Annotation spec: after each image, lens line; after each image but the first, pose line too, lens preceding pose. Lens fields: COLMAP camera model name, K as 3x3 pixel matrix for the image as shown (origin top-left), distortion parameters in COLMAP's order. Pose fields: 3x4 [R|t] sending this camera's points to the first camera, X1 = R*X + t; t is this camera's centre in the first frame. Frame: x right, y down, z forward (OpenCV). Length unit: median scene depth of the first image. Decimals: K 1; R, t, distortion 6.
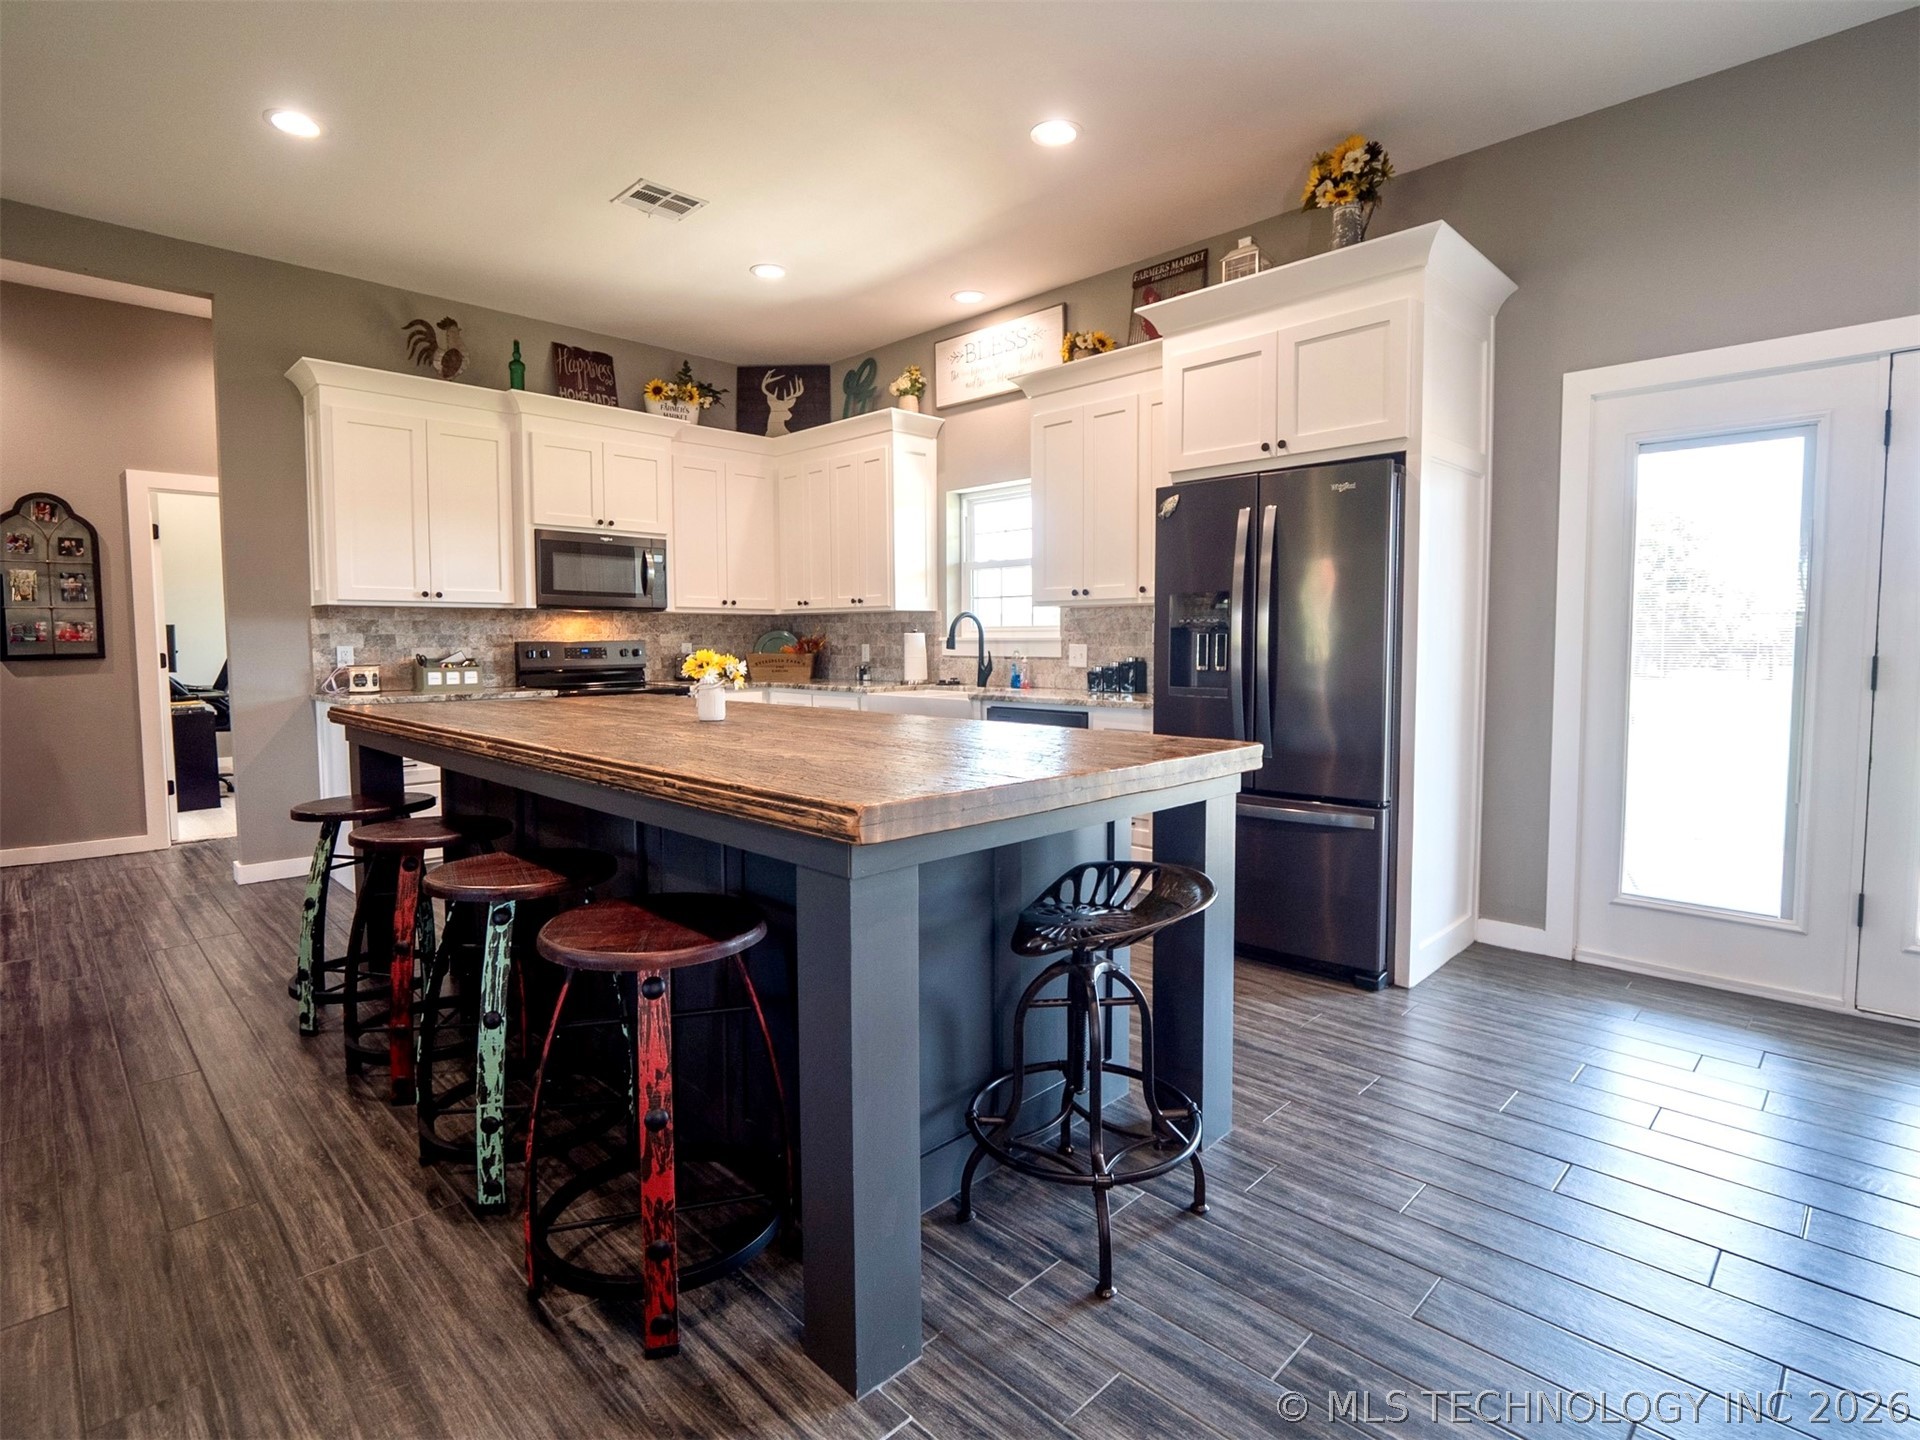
lens RADIAL K [[959.4, 0, 965.7], [0, 959.4, 699.9], [0, 0, 1]] dist [0.003460, -0.000294]
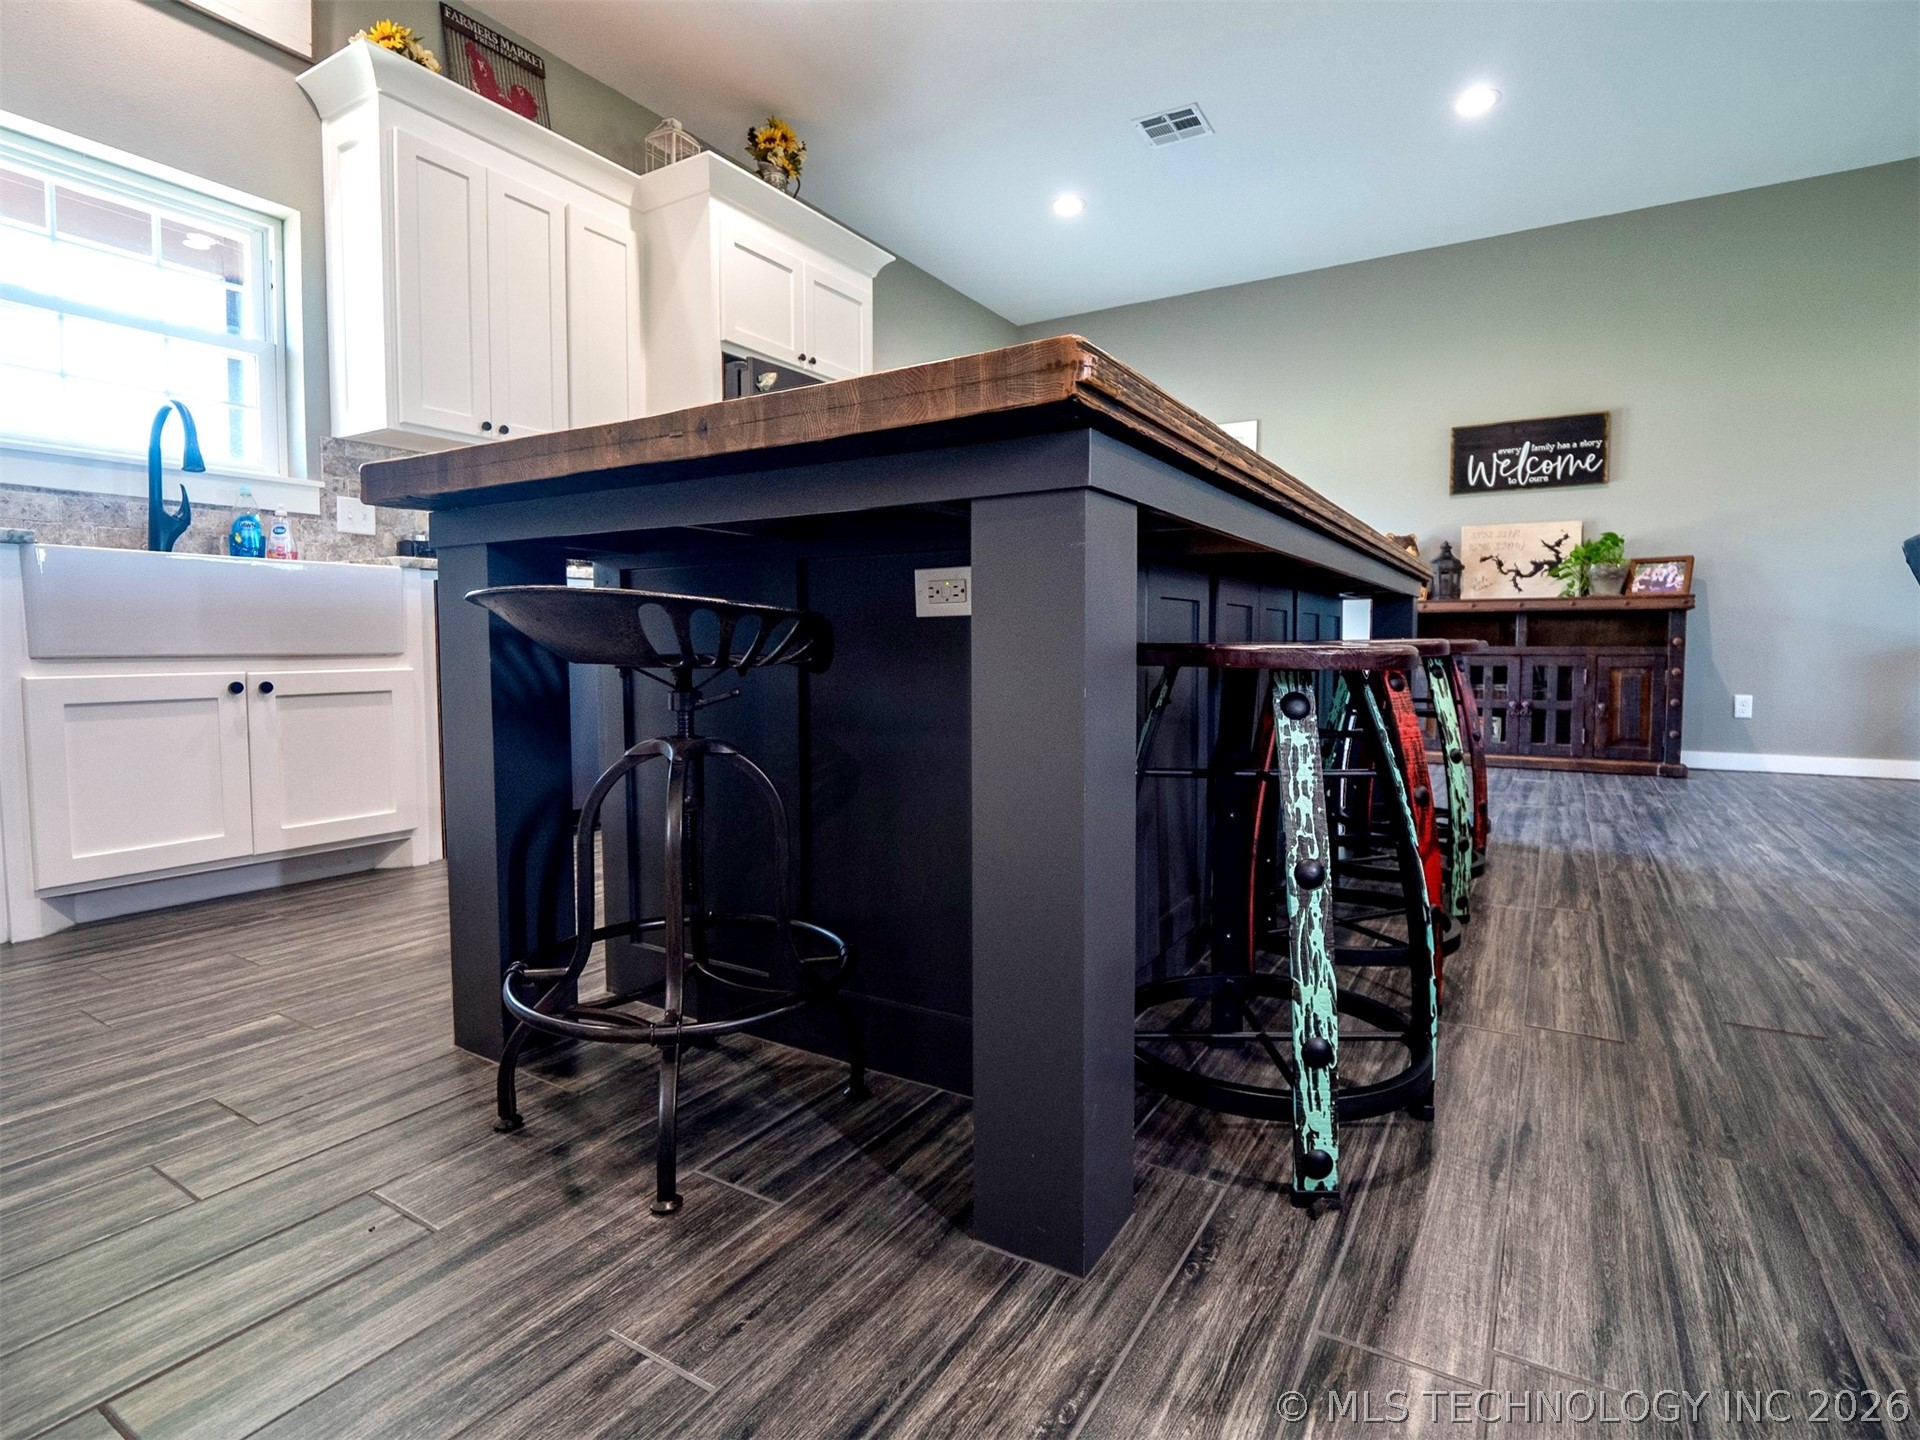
lens RADIAL K [[959.4, 0, 971.2], [0, 959.4, 689.7], [0, 0, 1]] dist [0.003460, -0.000294]
pose [[-0.237919, -0.055903, 0.969675, -0.603814], [0.061573, 0.995466, 0.072497, 0.048182], [-0.969331, 0.076954, -0.233399, 0.731911]]
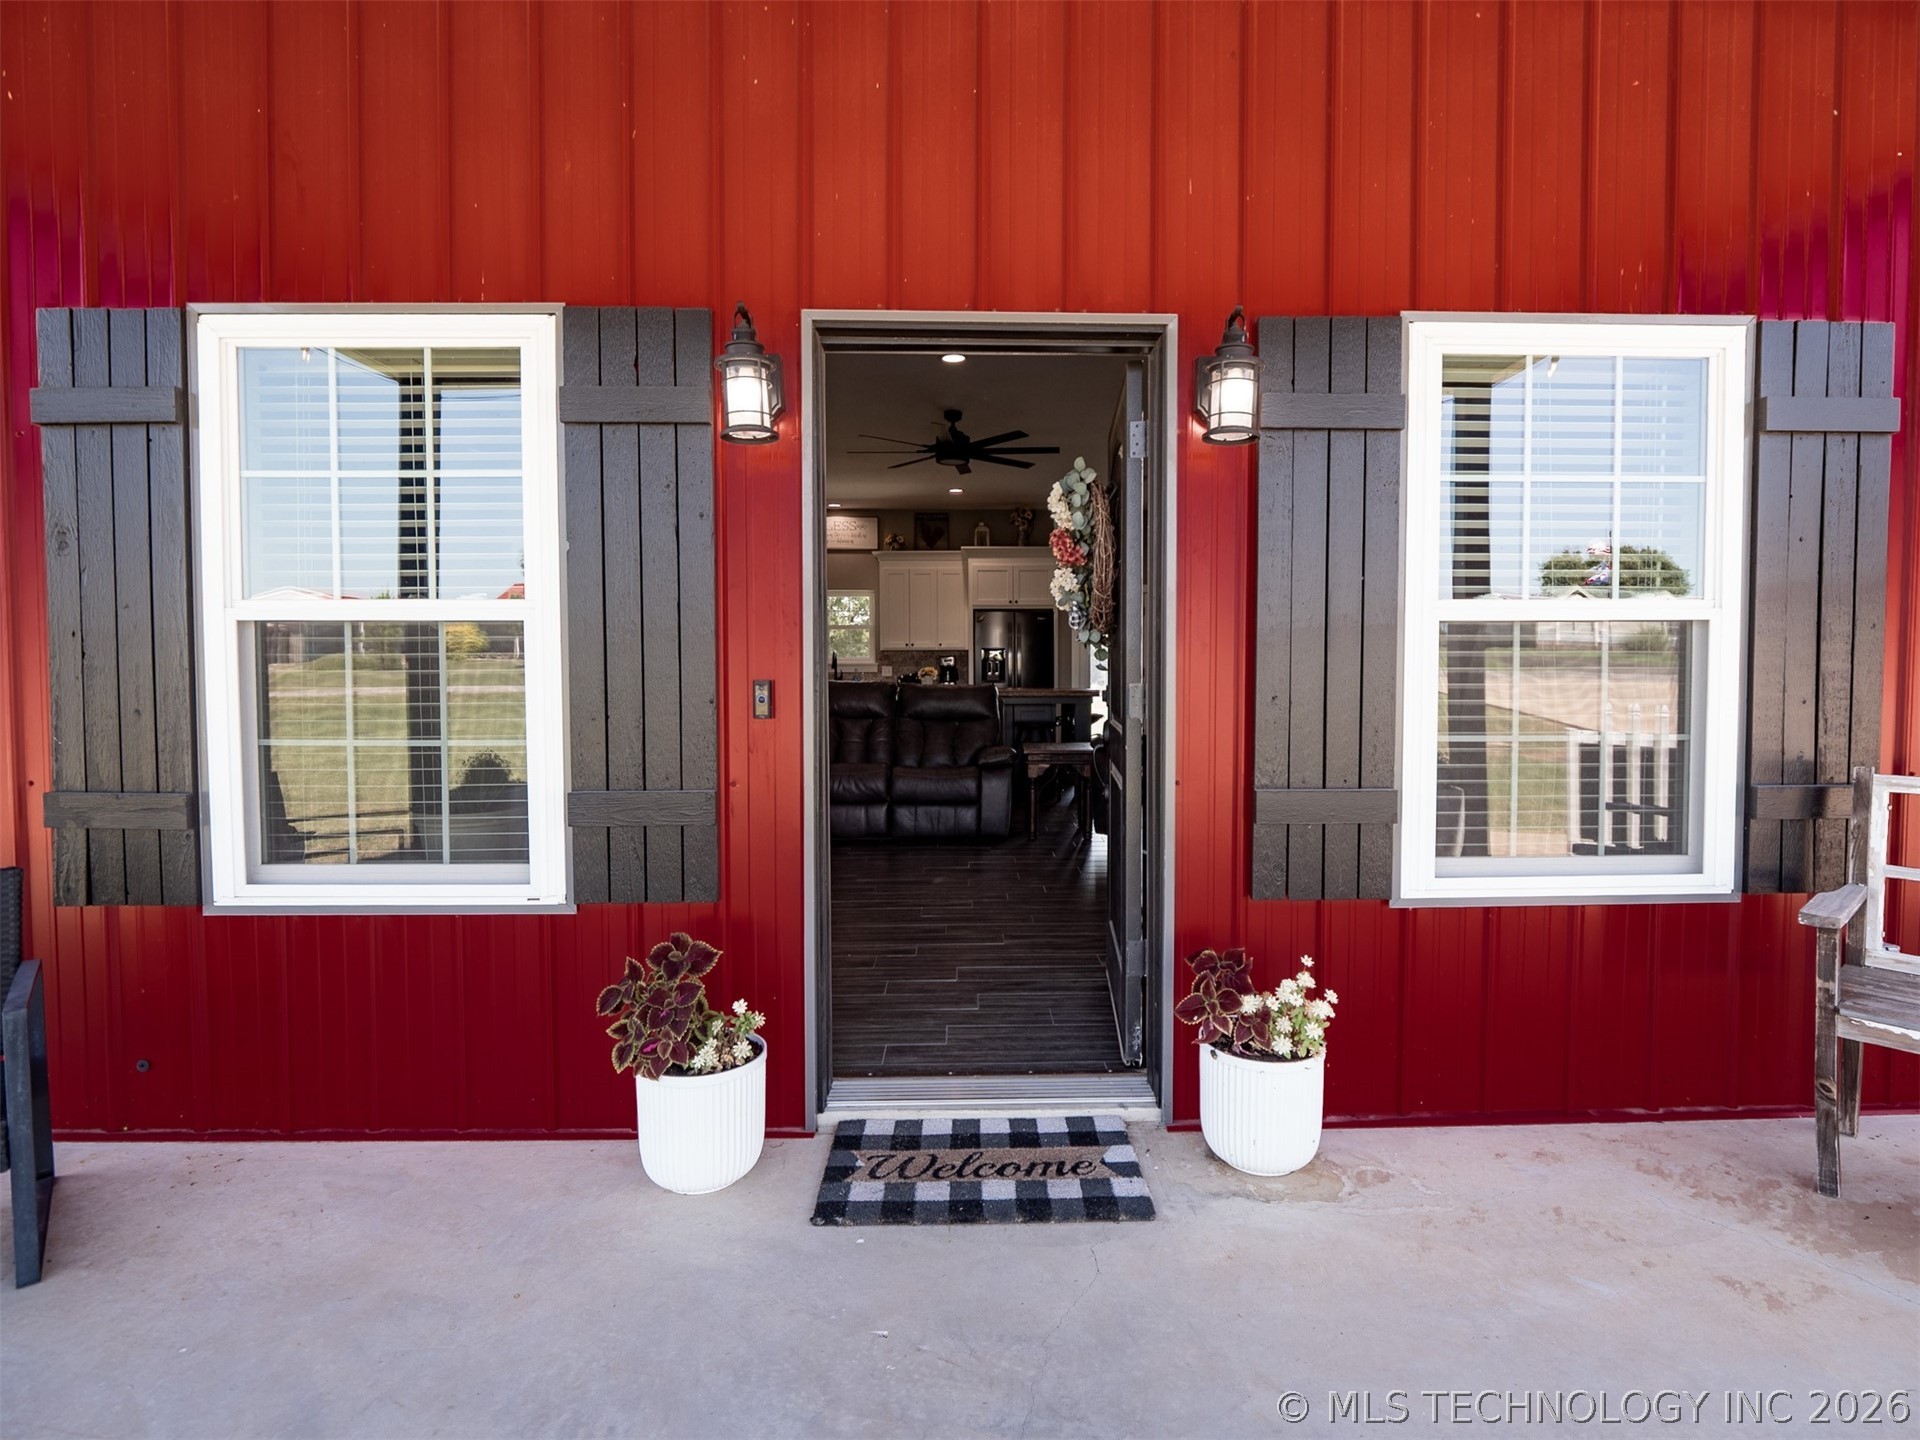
lens RADIAL K [[959.4, 0, 966.4], [0, 959.4, 710.0], [0, 0, 1]] dist [0.003460, -0.000294]
pose [[0.706939, -0.033213, 0.706494, -1.313275], [0.046188, 0.998932, 0.000744, 0.050384], [-0.705765, 0.032105, 0.707718, -0.712076]]
